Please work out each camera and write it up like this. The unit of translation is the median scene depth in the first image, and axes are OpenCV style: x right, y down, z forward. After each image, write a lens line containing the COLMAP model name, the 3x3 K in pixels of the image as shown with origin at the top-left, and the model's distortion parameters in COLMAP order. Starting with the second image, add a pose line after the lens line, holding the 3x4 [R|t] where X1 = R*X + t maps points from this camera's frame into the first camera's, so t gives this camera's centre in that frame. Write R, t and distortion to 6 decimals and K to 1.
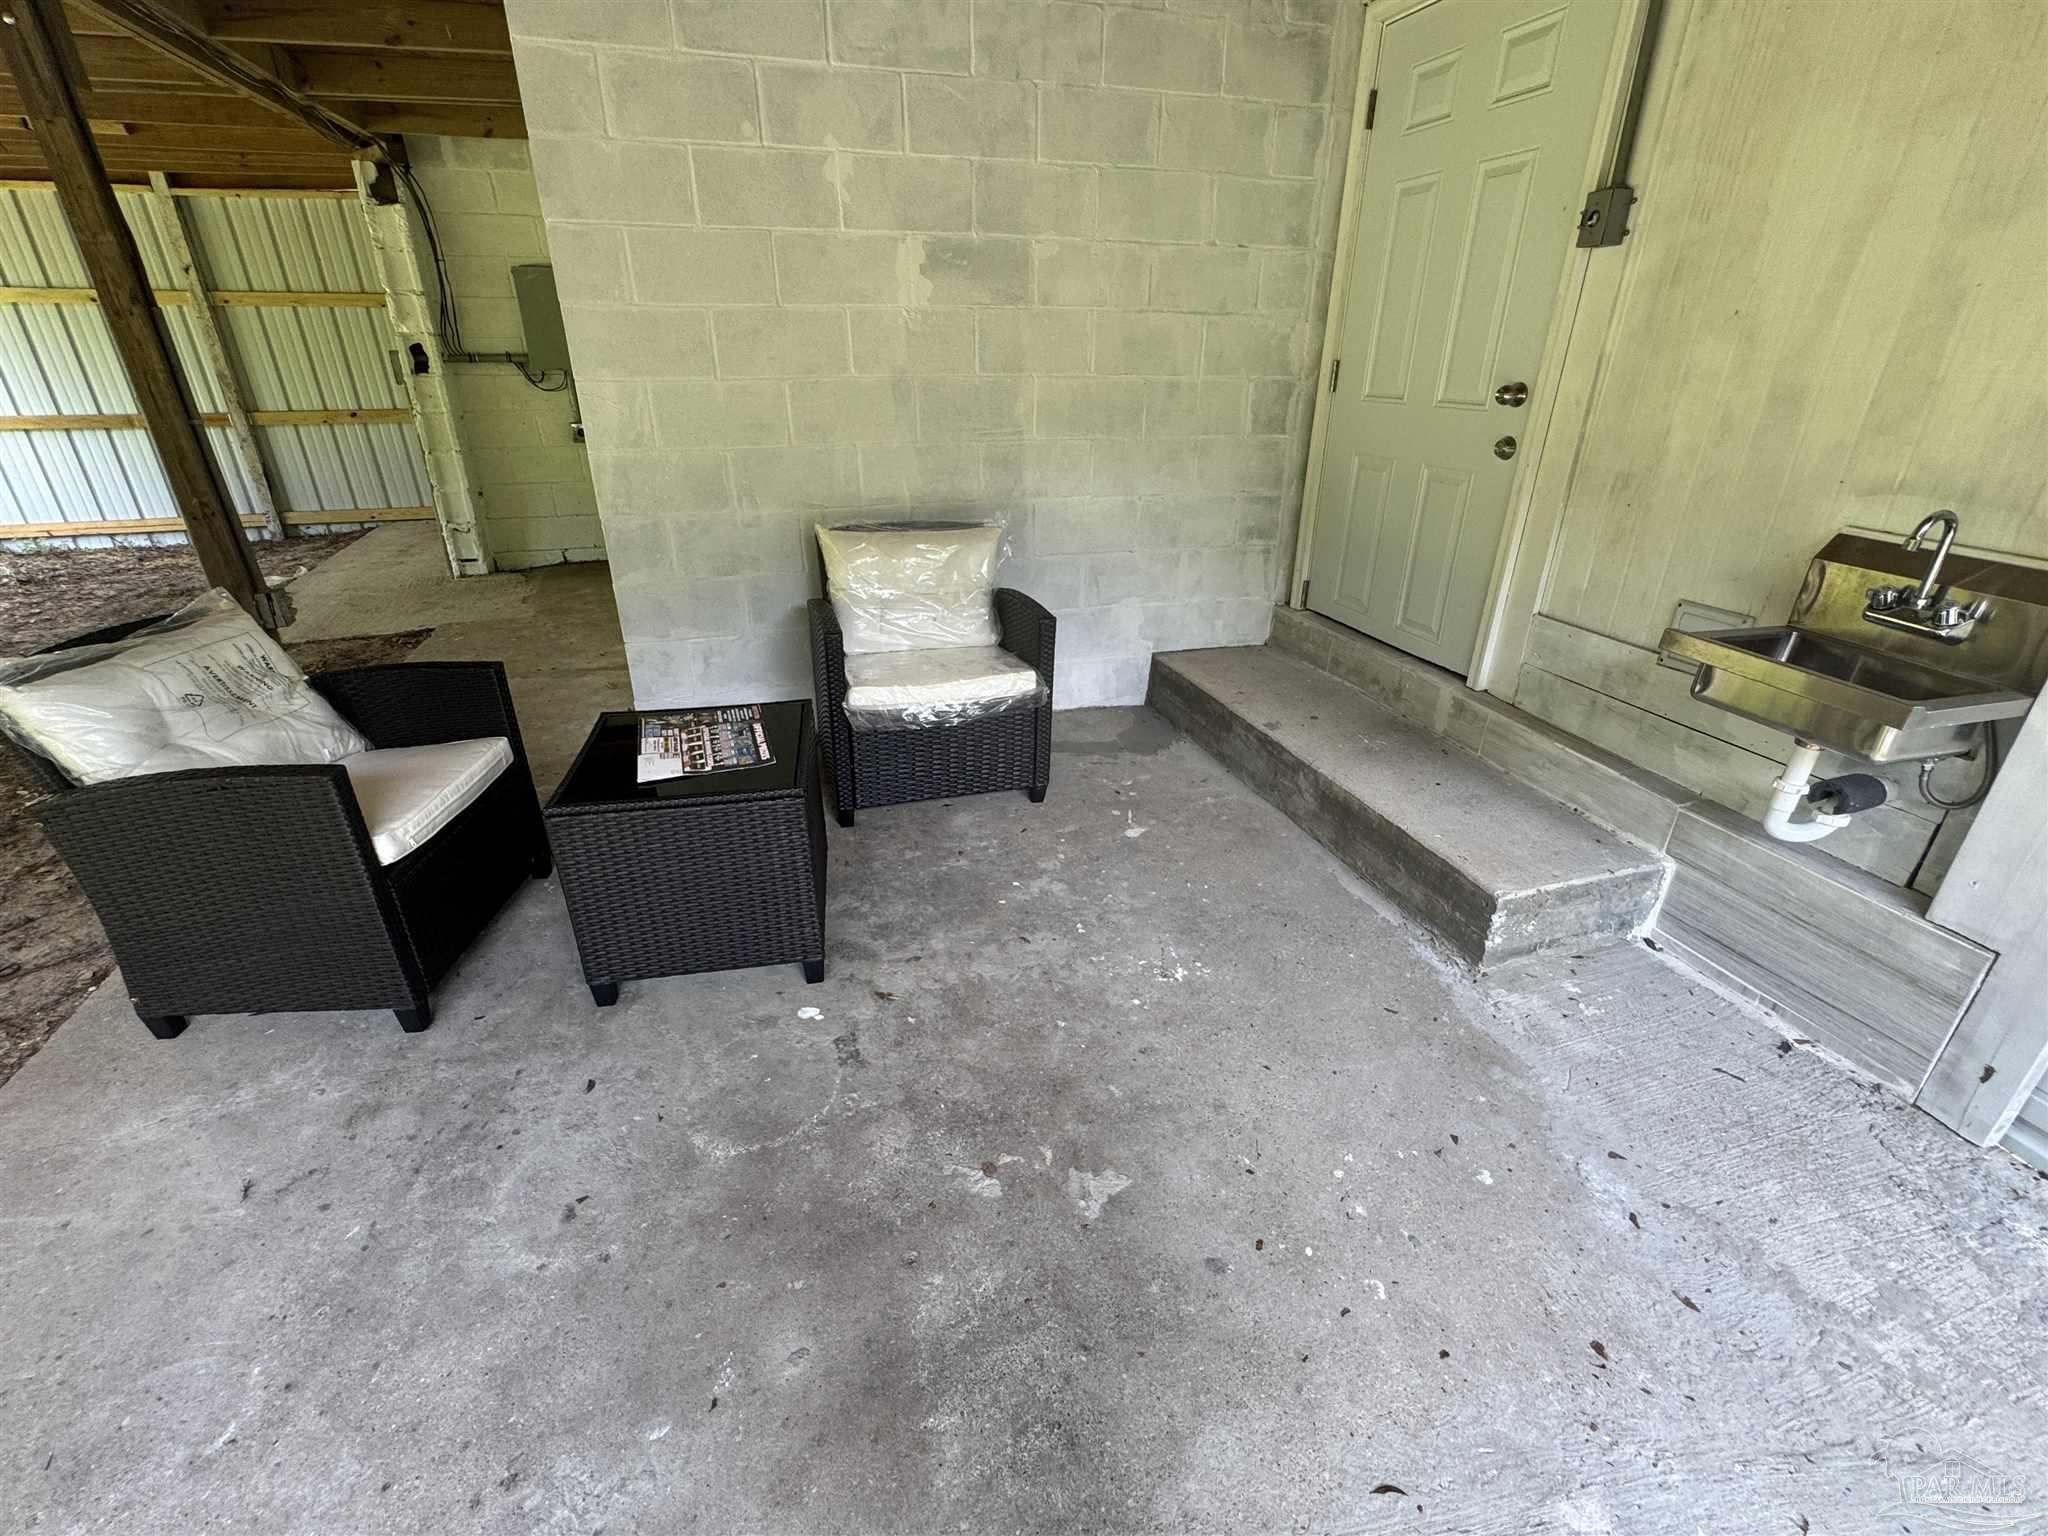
lens RADIAL K [[909.2, 0, 1024.0], [0, 909.2, 768.0], [0, 0, 1]] dist [0.000027, -0.000288]
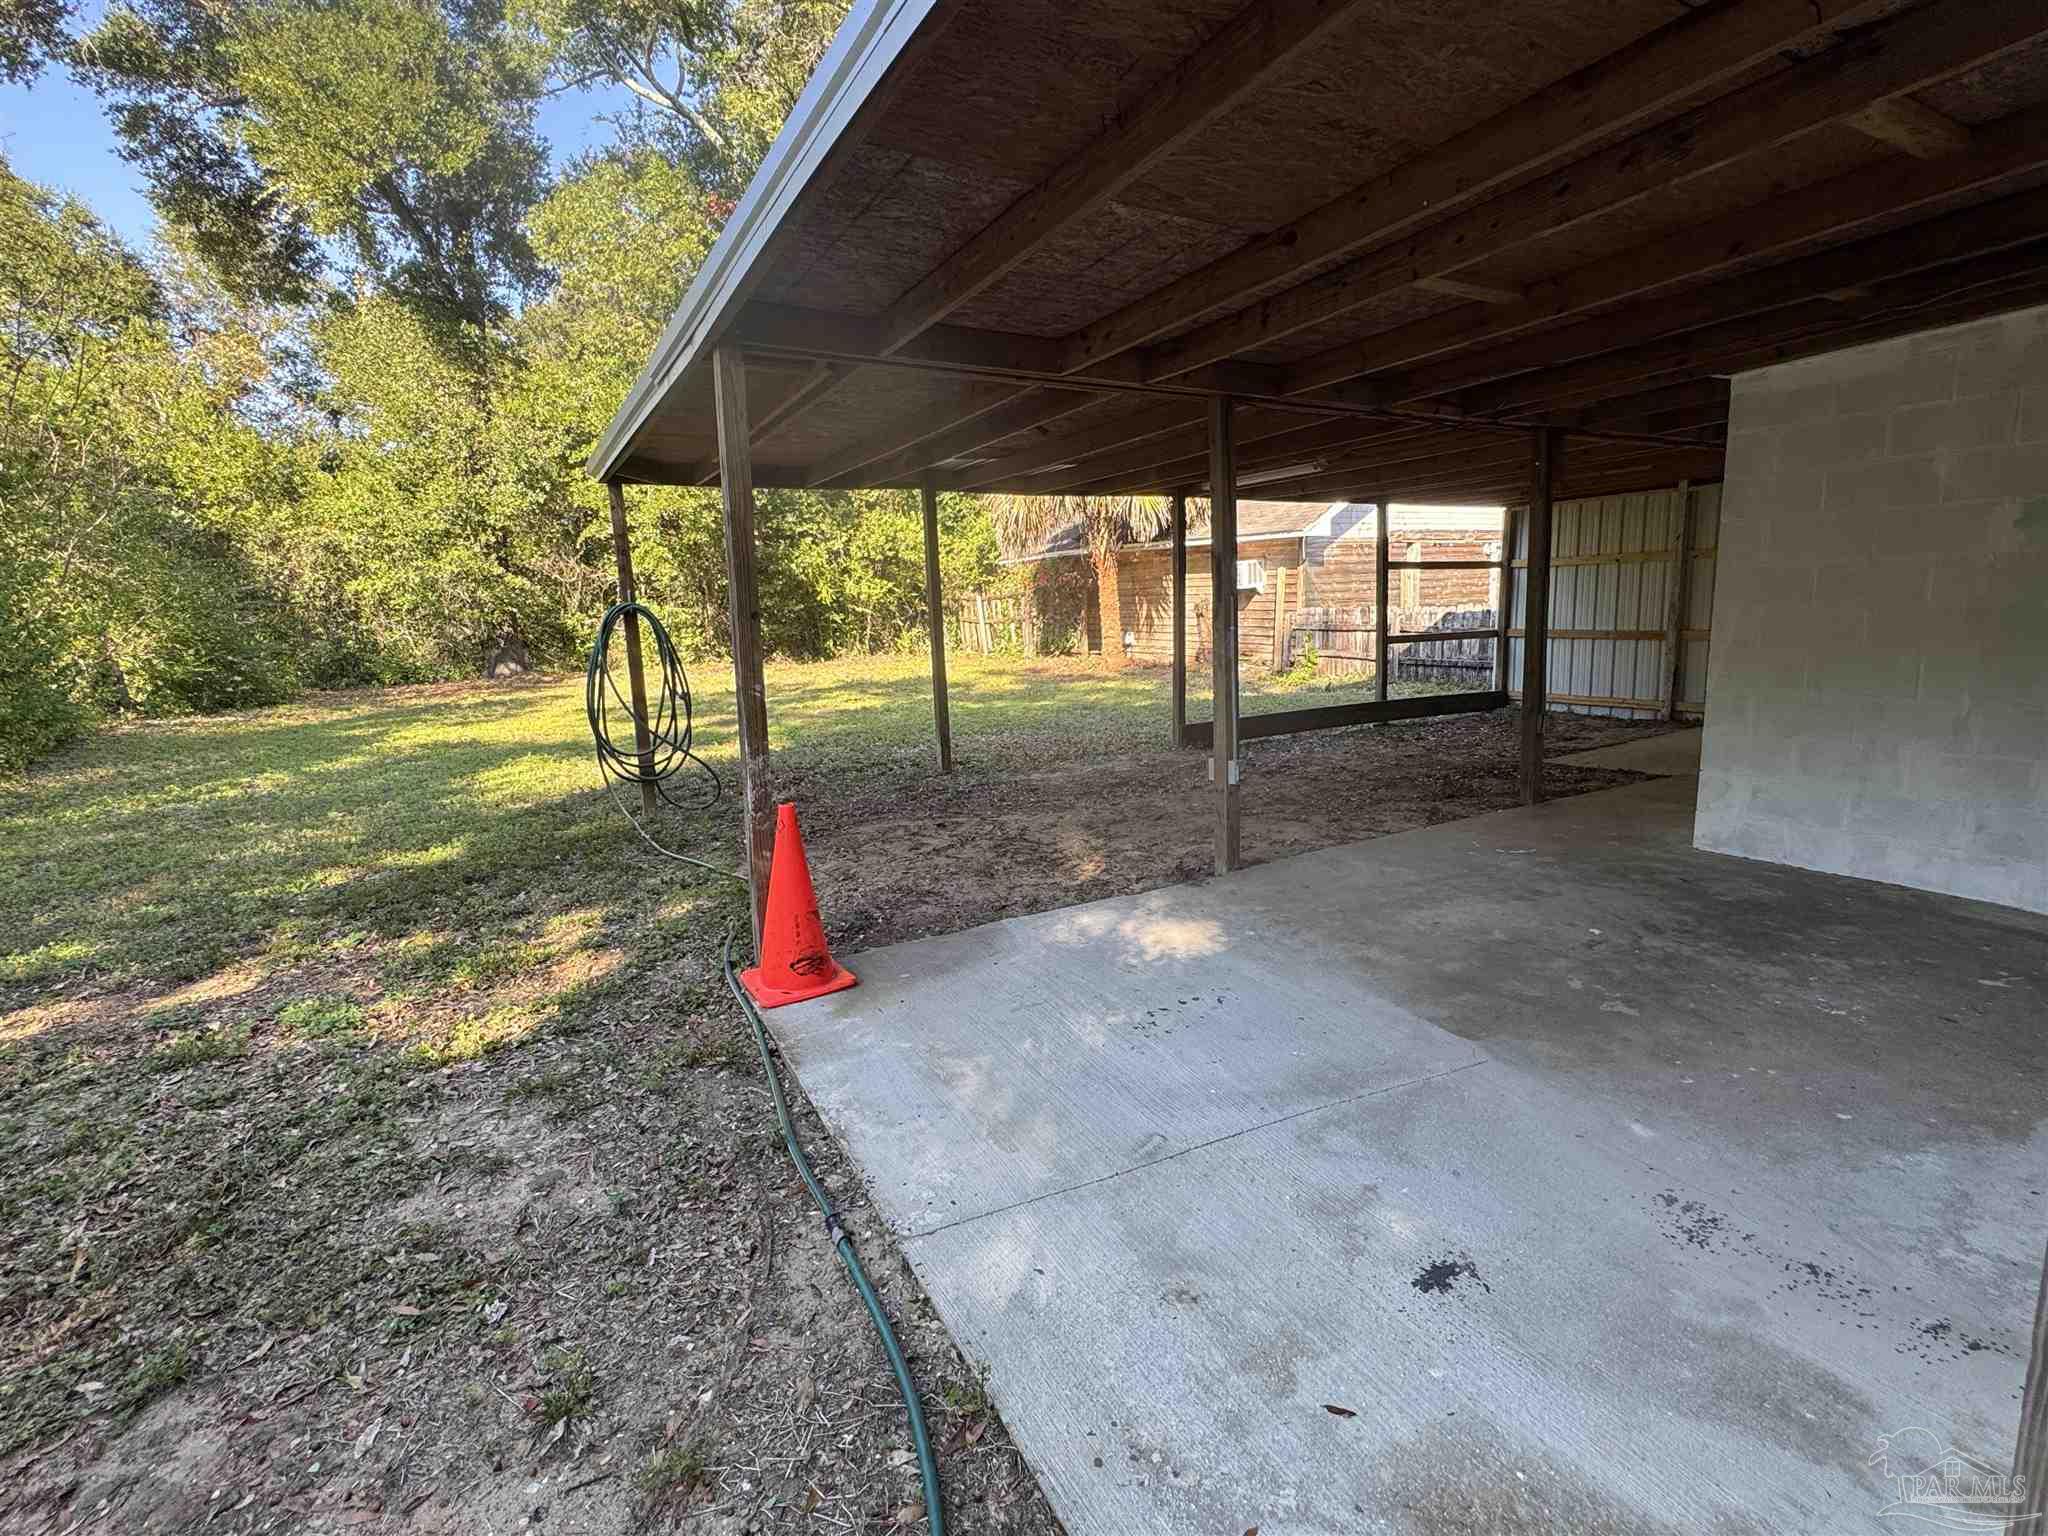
lens RADIAL K [[975.0, 0, 1024.0], [0, 975.0, 768.0], [0, 0, 1]] dist [-0.000506, -0.000772]
pose [[0.202283, 0.151484, -0.967540, 1.064676], [-0.378481, 0.923294, 0.065428, 0.211376], [0.903235, 0.352961, 0.244100, -0.486370]]
